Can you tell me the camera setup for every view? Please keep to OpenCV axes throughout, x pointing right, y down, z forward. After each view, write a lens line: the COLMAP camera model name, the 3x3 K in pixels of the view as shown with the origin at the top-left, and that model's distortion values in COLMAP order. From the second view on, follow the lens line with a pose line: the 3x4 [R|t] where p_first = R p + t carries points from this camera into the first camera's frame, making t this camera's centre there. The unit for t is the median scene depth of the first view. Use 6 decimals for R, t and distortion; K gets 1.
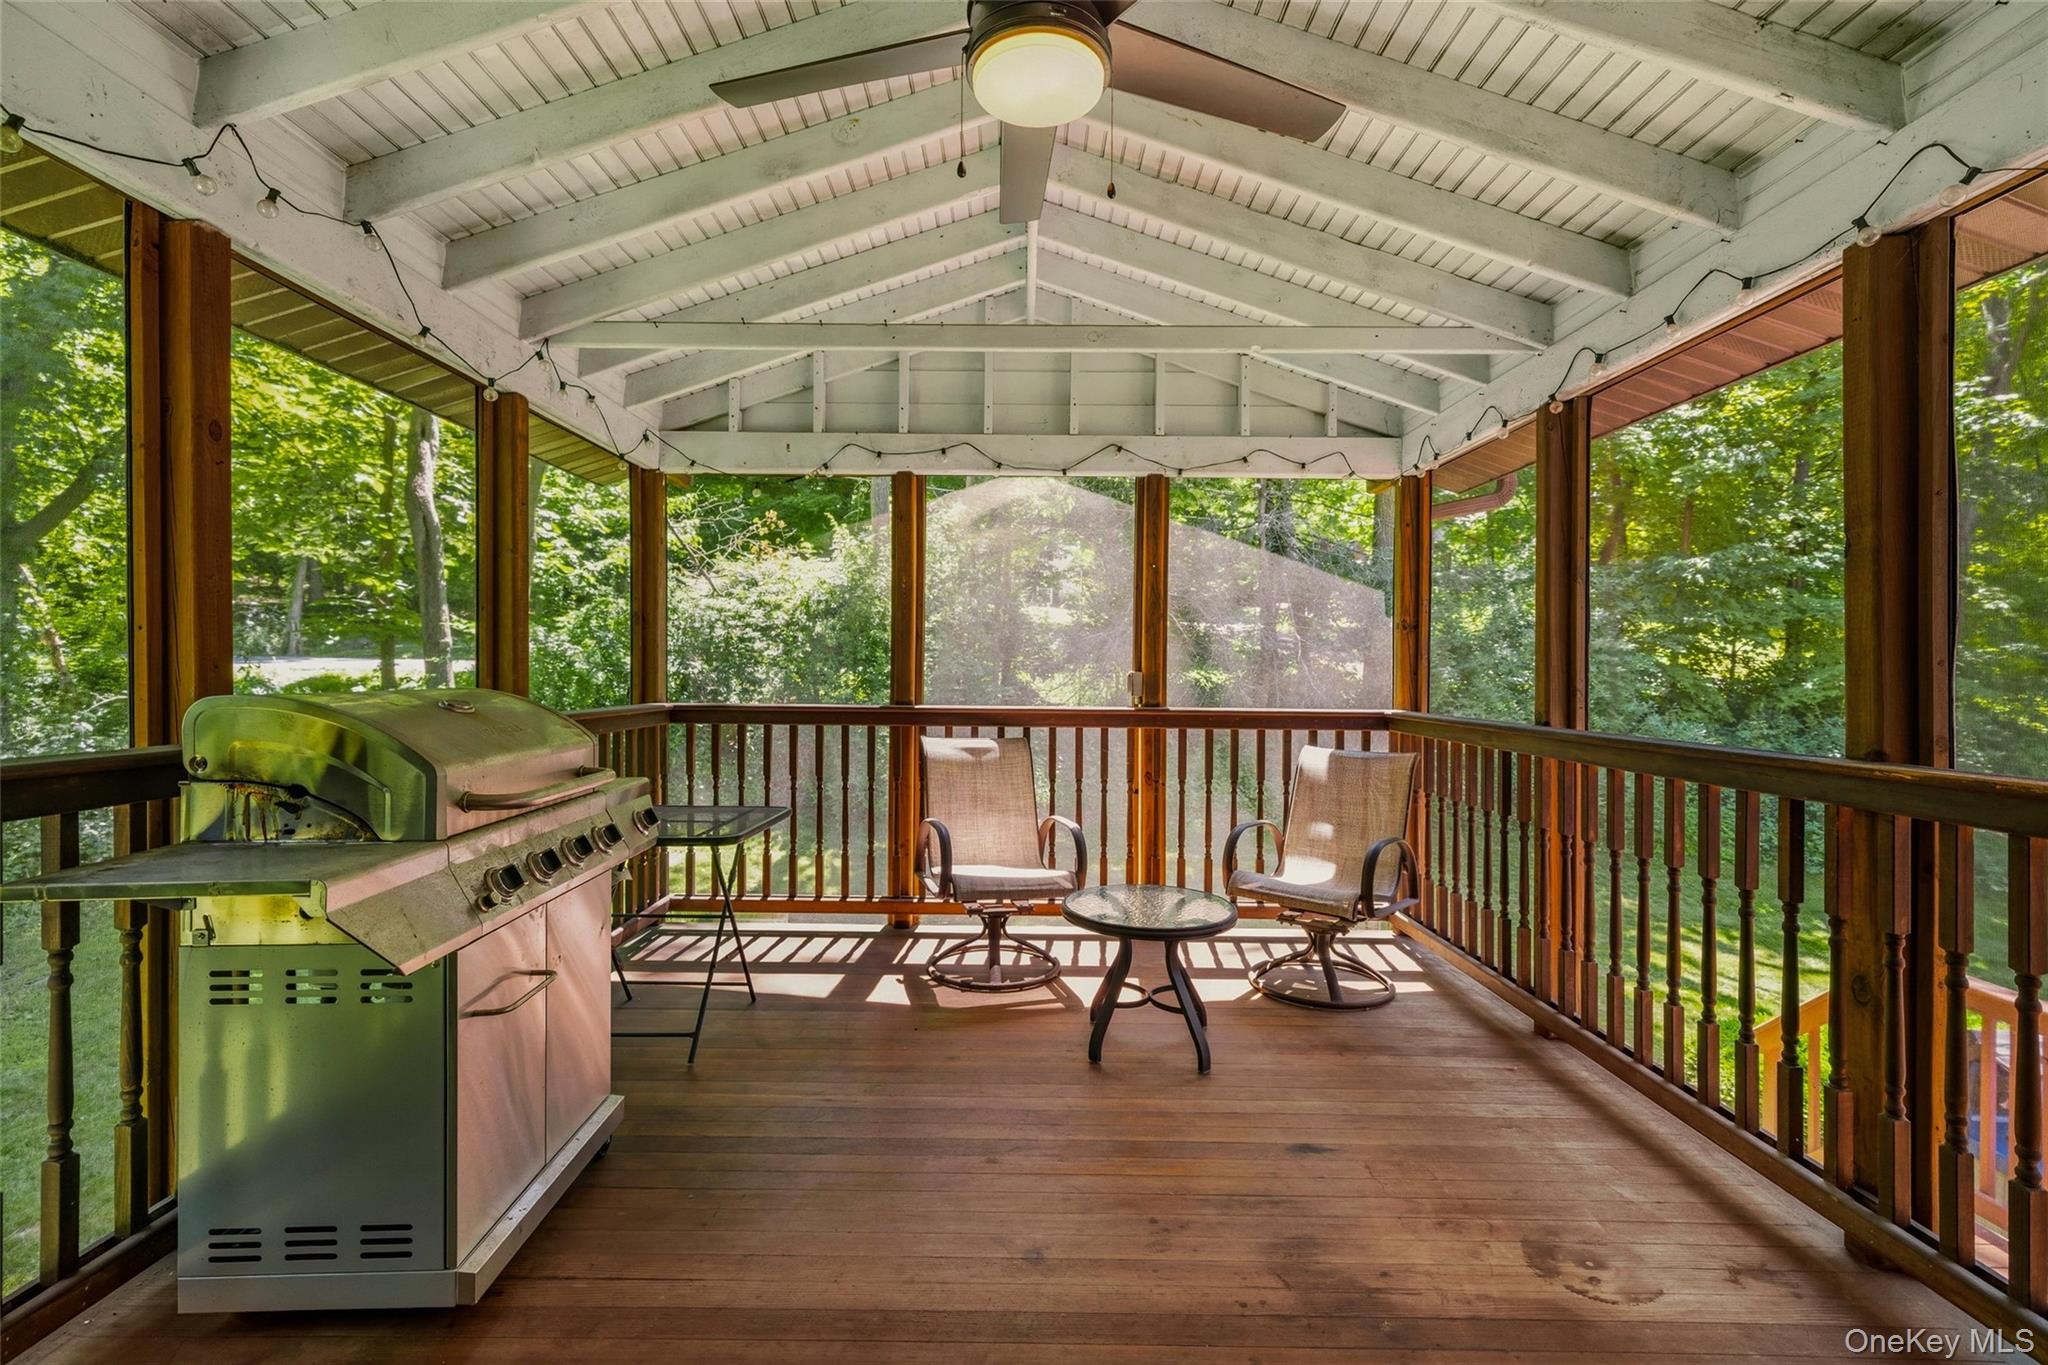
lens RADIAL K [[904.9, 0, 1016.7], [0, 904.9, 664.9], [0, 0, 1]] dist [0.000487, 0.000698]
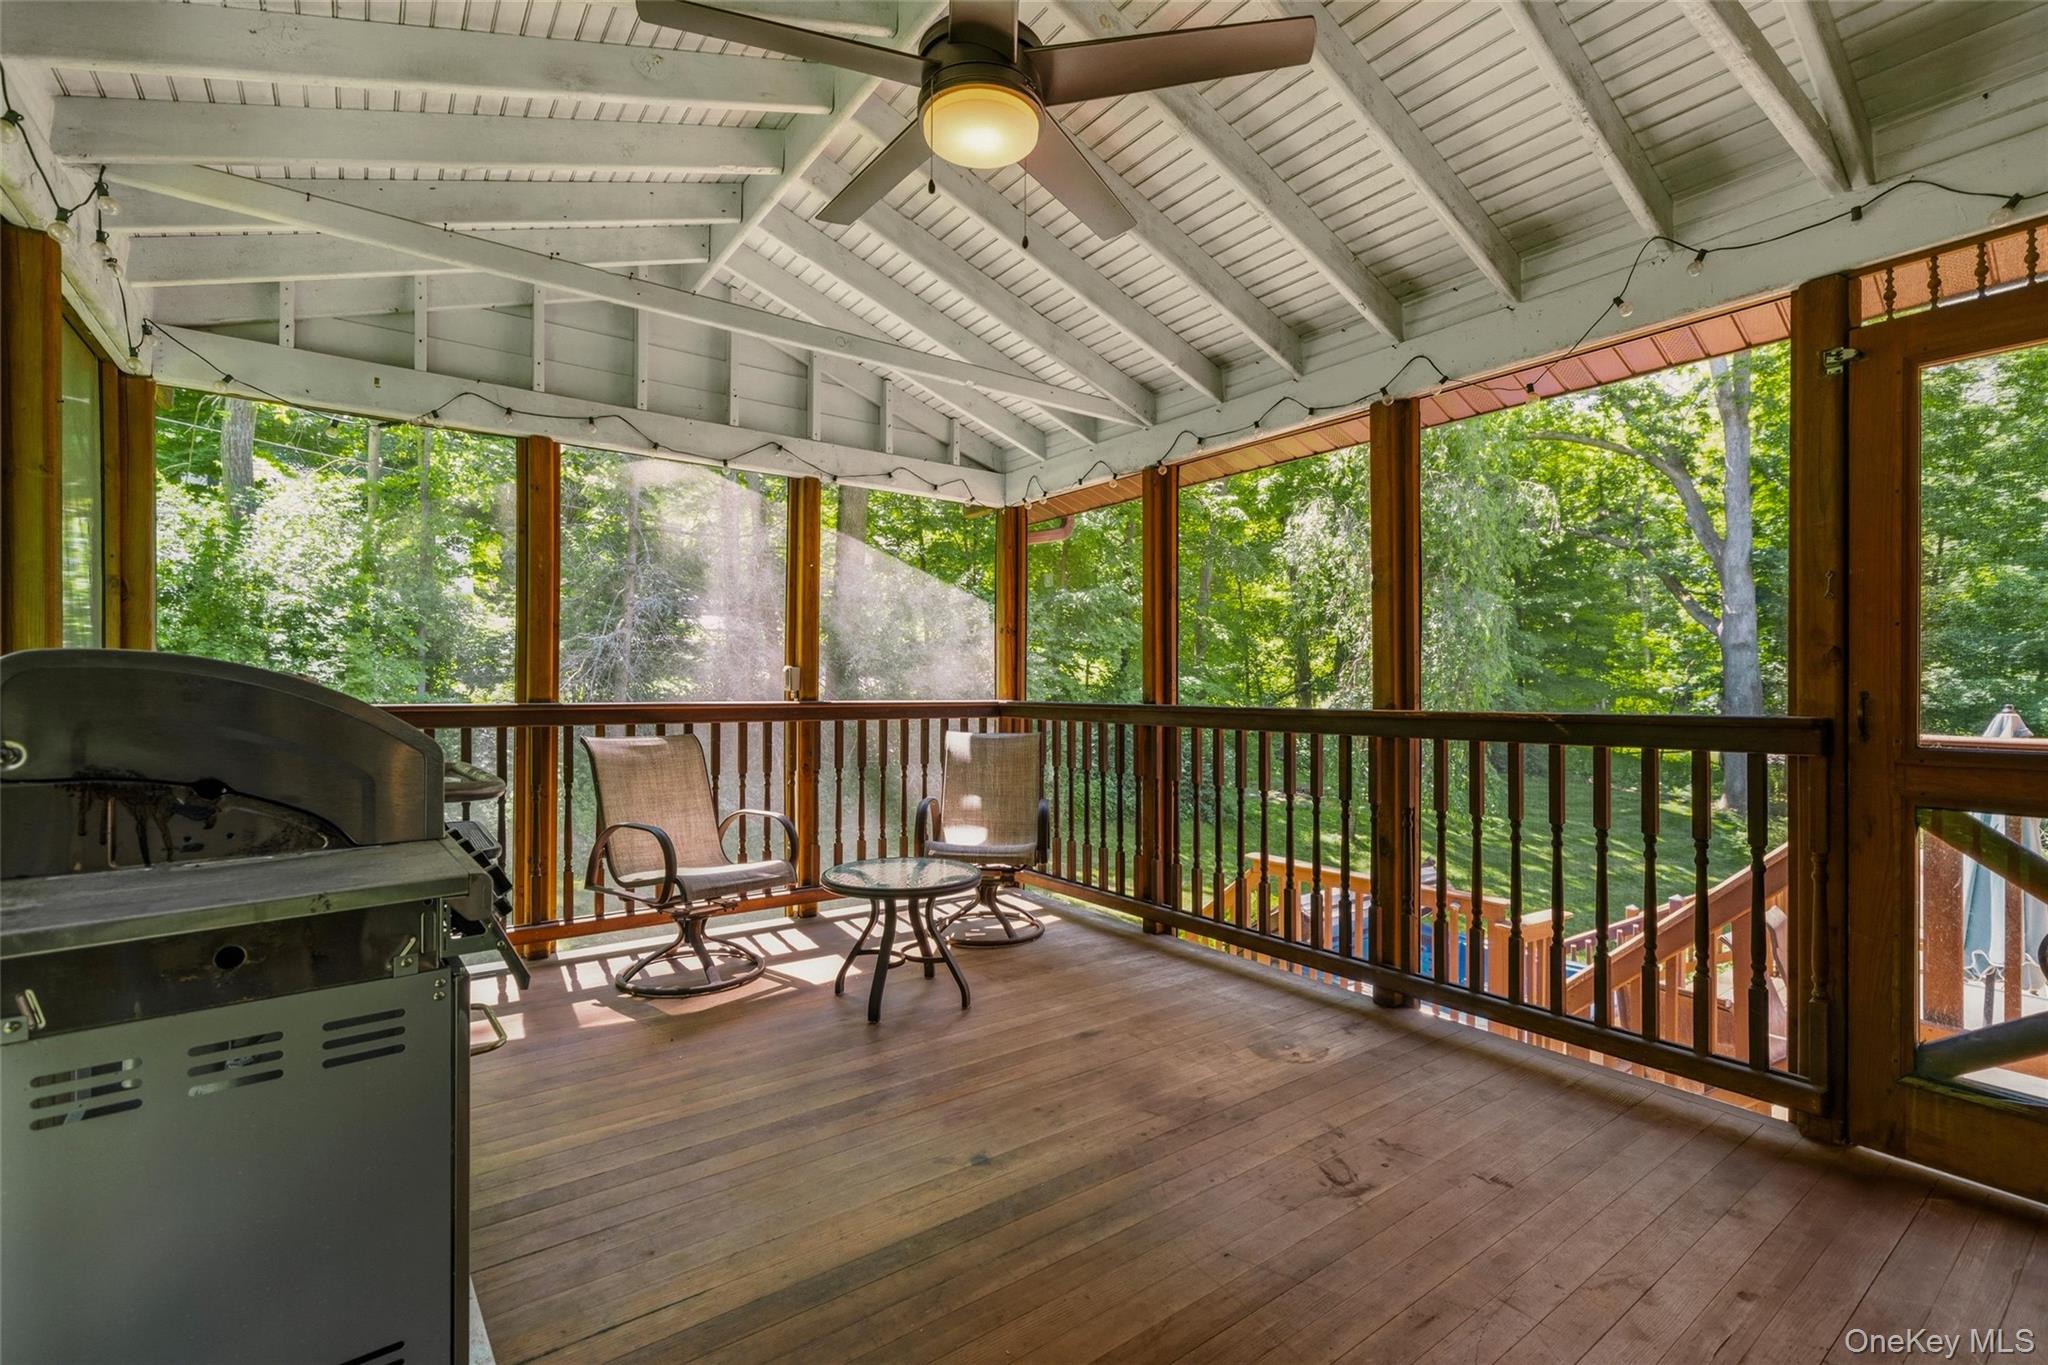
lens RADIAL K [[897.3, 0, 1020.1], [0, 897.3, 678.3], [0, 0, 1]] dist [0.000040, 0.000586]
pose [[0.802732, -0.000539, 0.596340, -0.289336], [0.000651, 1.000000, 0.000028, 0.022166], [-0.596340, 0.000365, 0.802732, 0.030569]]
